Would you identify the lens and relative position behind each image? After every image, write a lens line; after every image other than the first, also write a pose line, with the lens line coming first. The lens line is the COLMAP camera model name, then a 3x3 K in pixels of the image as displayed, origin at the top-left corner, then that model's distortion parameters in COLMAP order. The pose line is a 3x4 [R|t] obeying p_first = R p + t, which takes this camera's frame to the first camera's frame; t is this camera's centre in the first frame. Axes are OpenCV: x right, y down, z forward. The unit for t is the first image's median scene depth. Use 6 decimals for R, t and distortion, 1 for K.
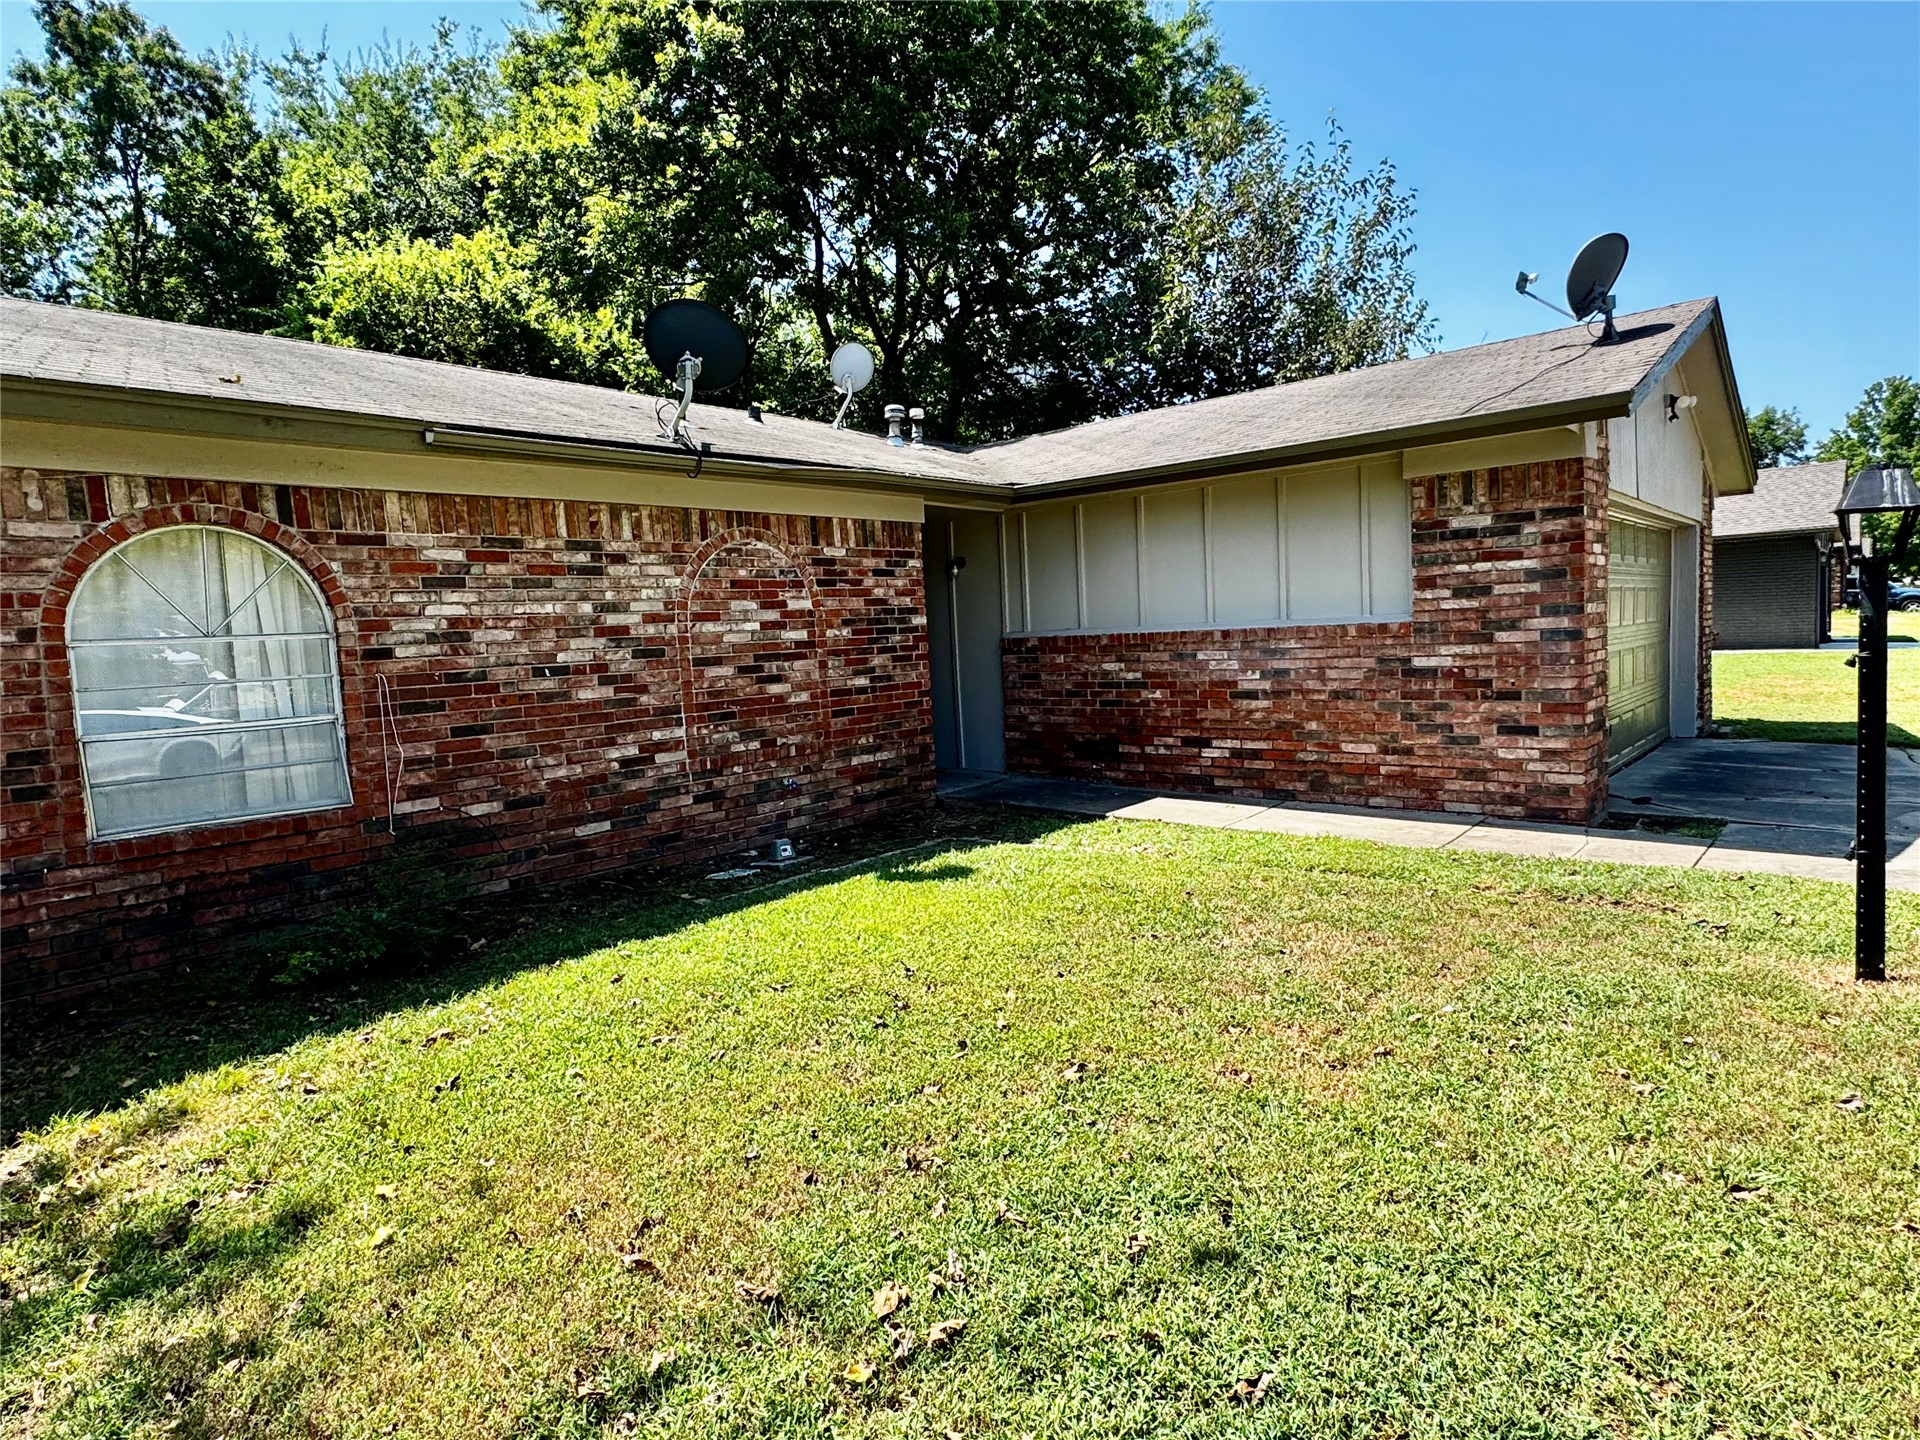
lens RADIAL K [[1057.7, 0, 959.0], [0, 1057.7, 690.3], [0, 0, 1]] dist [-0.002787, -0.000630]
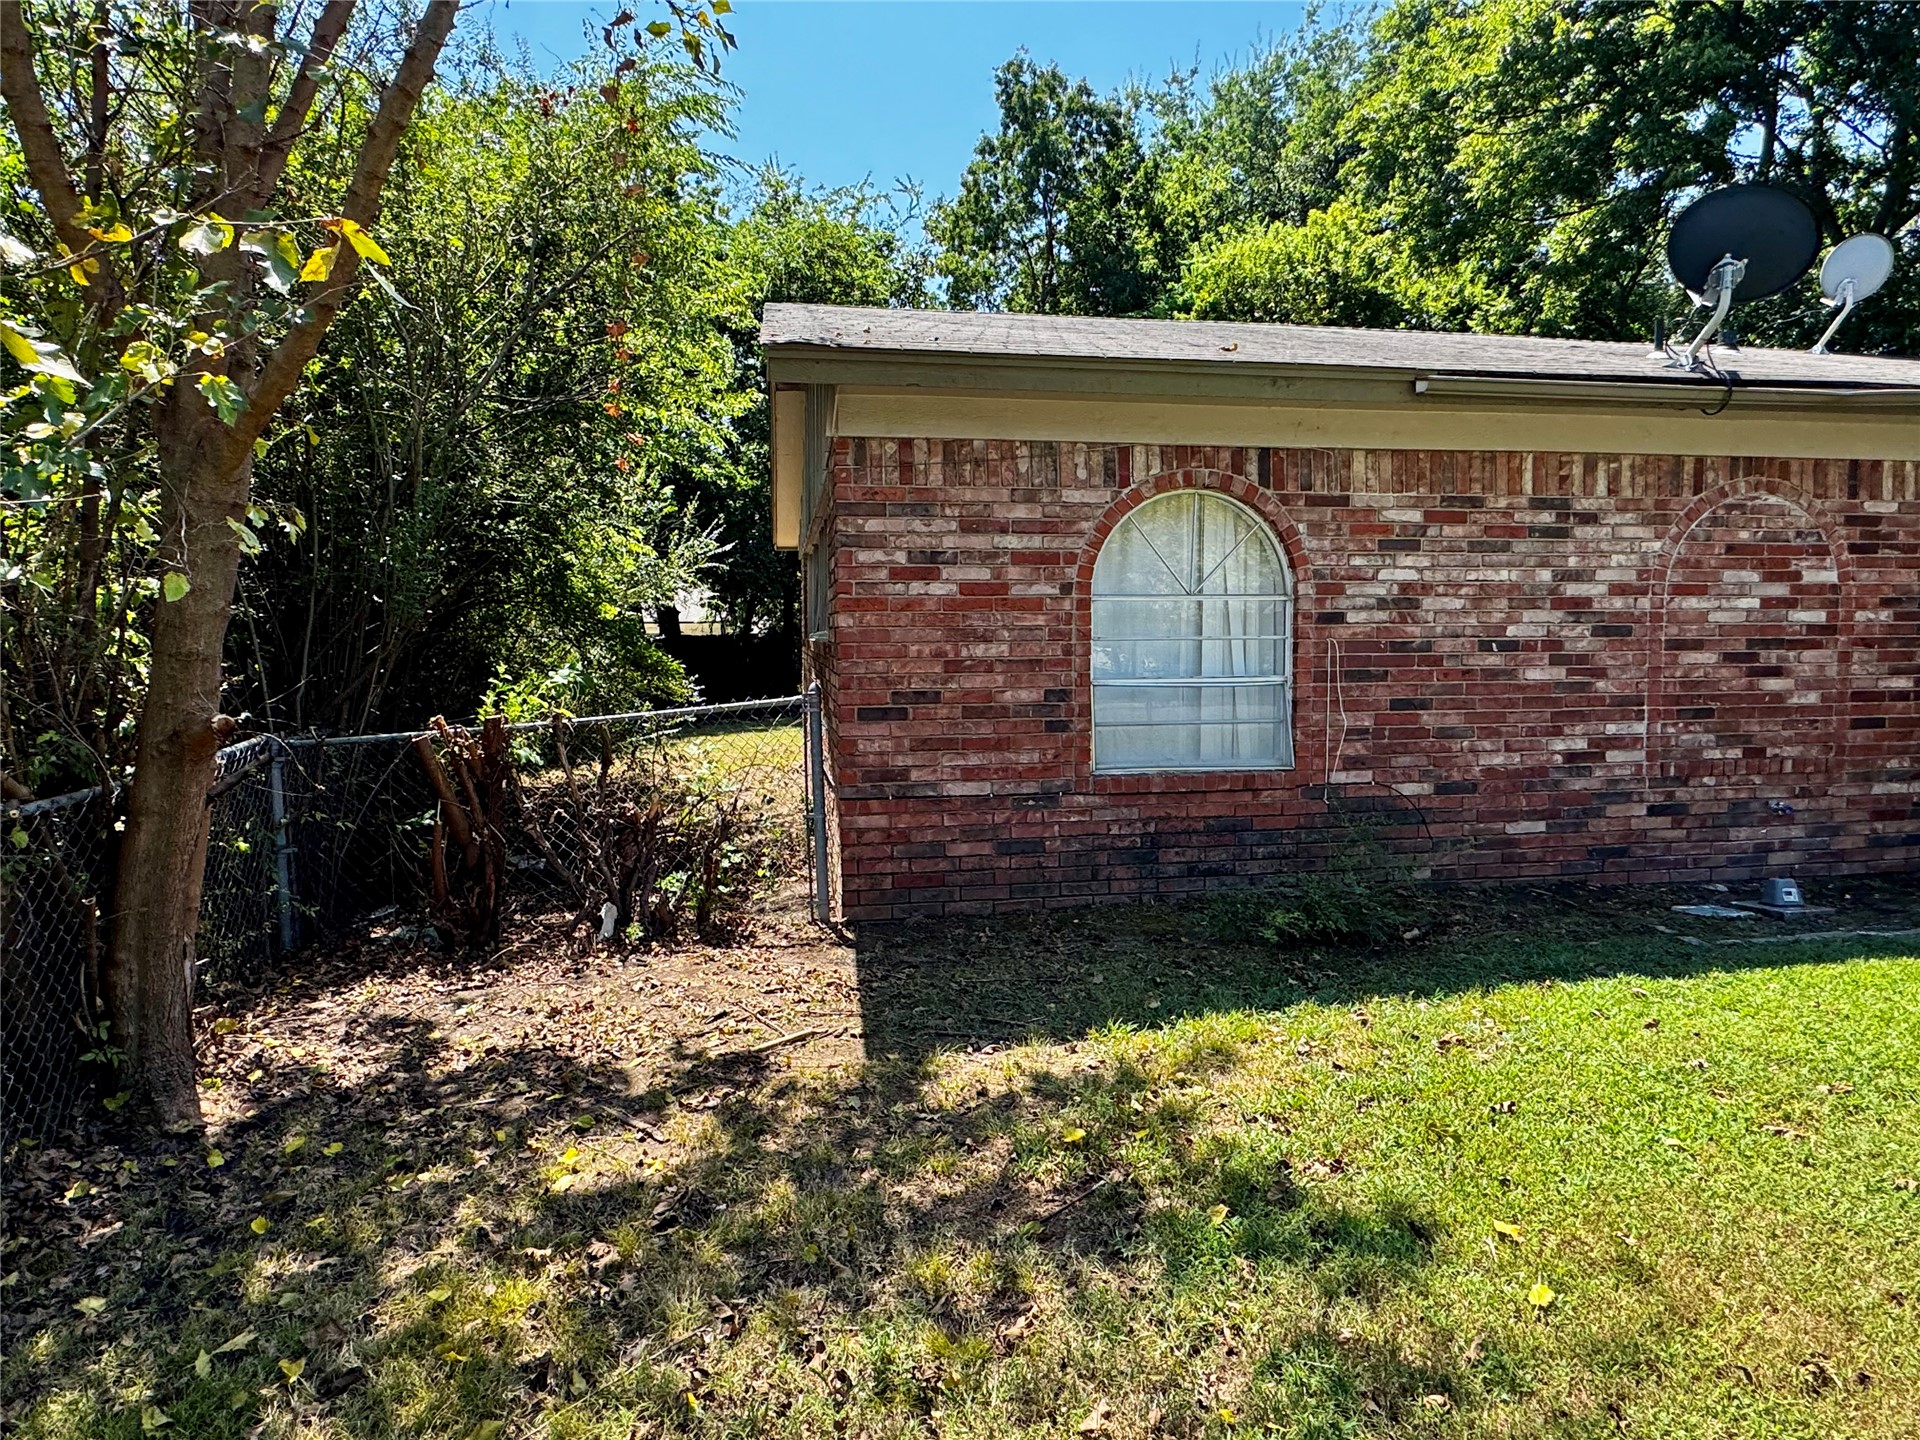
lens RADIAL K [[1057.7, 0, 959.0], [0, 1057.7, 690.3], [0, 0, 1]] dist [-0.002787, -0.000630]
pose [[0.778716, 0.078971, -0.622386, -0.168105], [-0.068197, 0.996823, 0.041153, 0.012757], [0.623658, 0.010398, 0.781628, 0.017956]]
